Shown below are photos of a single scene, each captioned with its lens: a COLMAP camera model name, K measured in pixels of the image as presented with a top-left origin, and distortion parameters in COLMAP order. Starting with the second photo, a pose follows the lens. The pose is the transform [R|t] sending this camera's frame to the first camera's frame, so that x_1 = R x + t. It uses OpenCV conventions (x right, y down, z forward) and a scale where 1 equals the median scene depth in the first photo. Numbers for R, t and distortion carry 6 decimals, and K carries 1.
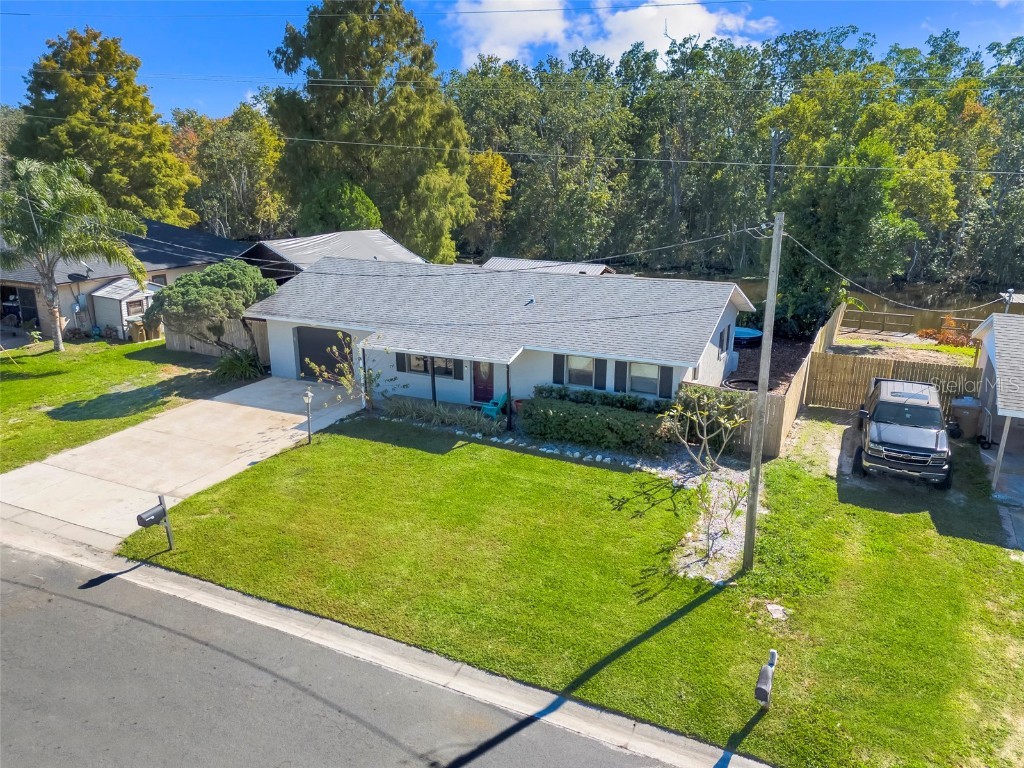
lens RADIAL K [[746.2, 0, 512.0], [0, 746.2, 384.0], [0, 0, 1]] dist [0.060986, -0.068899]
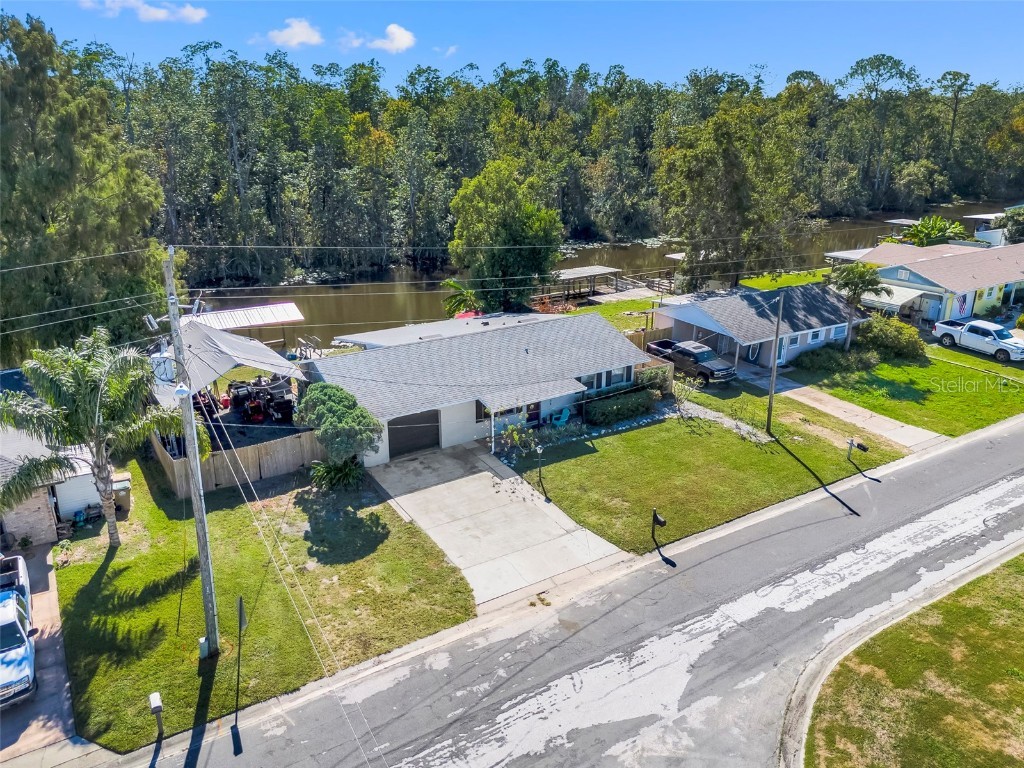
lens RADIAL K [[746.2, 0, 512.0], [0, 746.2, 384.0], [0, 0, 1]] dist [0.060986, -0.068899]
pose [[0.550472, -0.294462, 0.781200, -1.399572], [0.244809, 0.951532, 0.186162, -0.390275], [-0.798154, 0.088768, 0.595878, 0.138920]]
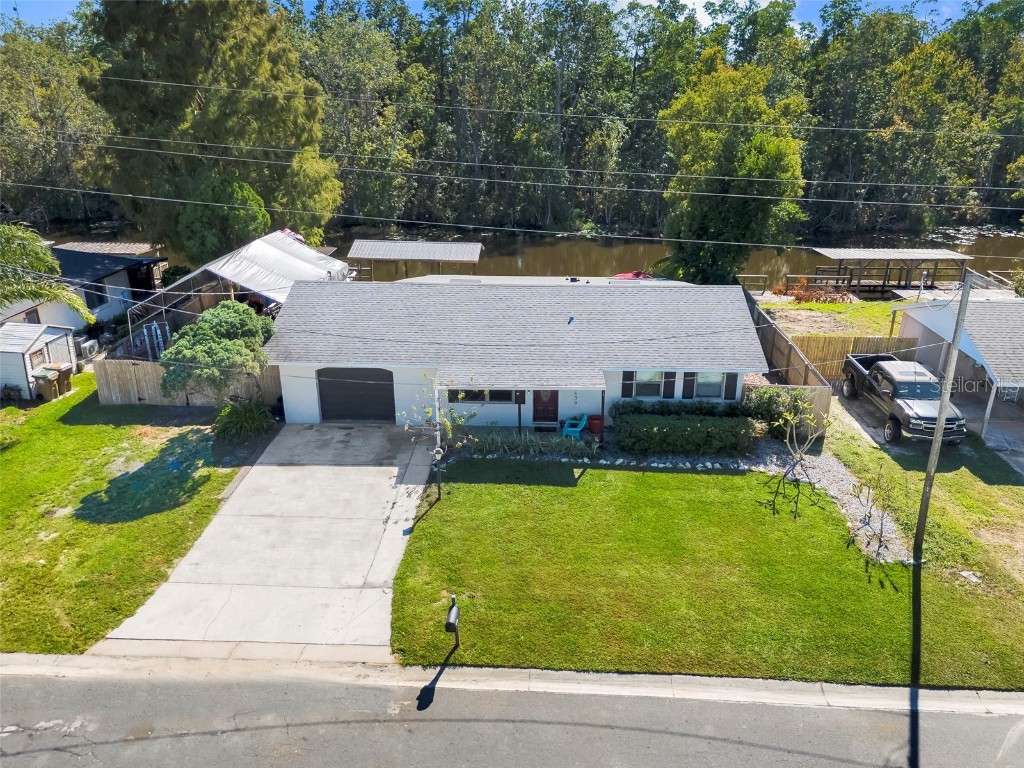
lens RADIAL K [[776.9, 0, 512.0], [0, 776.9, 384.0], [0, 0, 1]] dist [0.070589, -0.072110]
pose [[0.924421, -0.138144, 0.355475, -0.519838], [0.110748, 0.989162, 0.096404, -0.155546], [-0.364940, -0.049750, 0.929701, 0.027067]]
